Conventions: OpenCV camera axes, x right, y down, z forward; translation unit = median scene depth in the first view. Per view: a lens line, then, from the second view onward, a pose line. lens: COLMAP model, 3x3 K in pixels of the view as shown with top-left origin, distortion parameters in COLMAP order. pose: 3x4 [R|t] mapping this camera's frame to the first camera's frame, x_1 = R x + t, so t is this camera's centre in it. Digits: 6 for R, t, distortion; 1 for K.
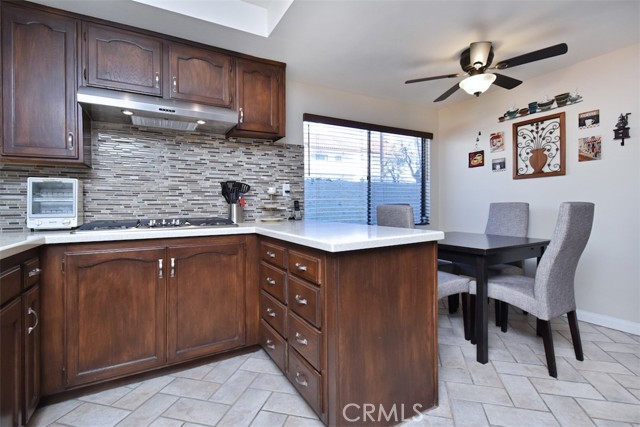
lens RADIAL K [[293.1, 0, 321.7], [0, 293.1, 207.6], [0, 0, 1]] dist [-0.000478, 0.000021]
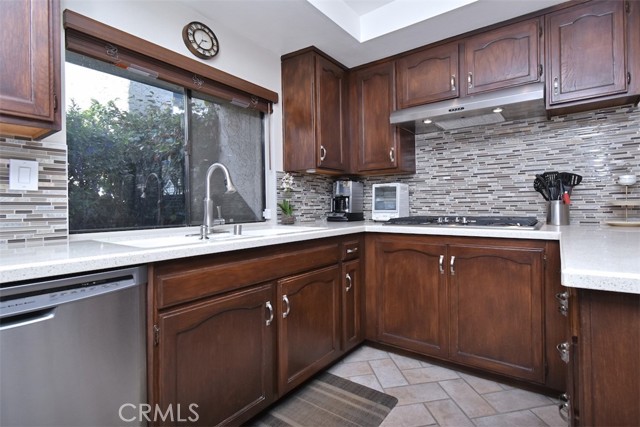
lens RADIAL K [[291.5, 0, 335.8], [0, 291.5, 204.1], [0, 0, 1]] dist [0.002222, 0.000321]
pose [[0.467154, -0.000114, -0.884176, 0.133313], [-0.000700, 1.000000, -0.000499, -0.003223], [0.884176, 0.000852, 0.467153, 0.128404]]
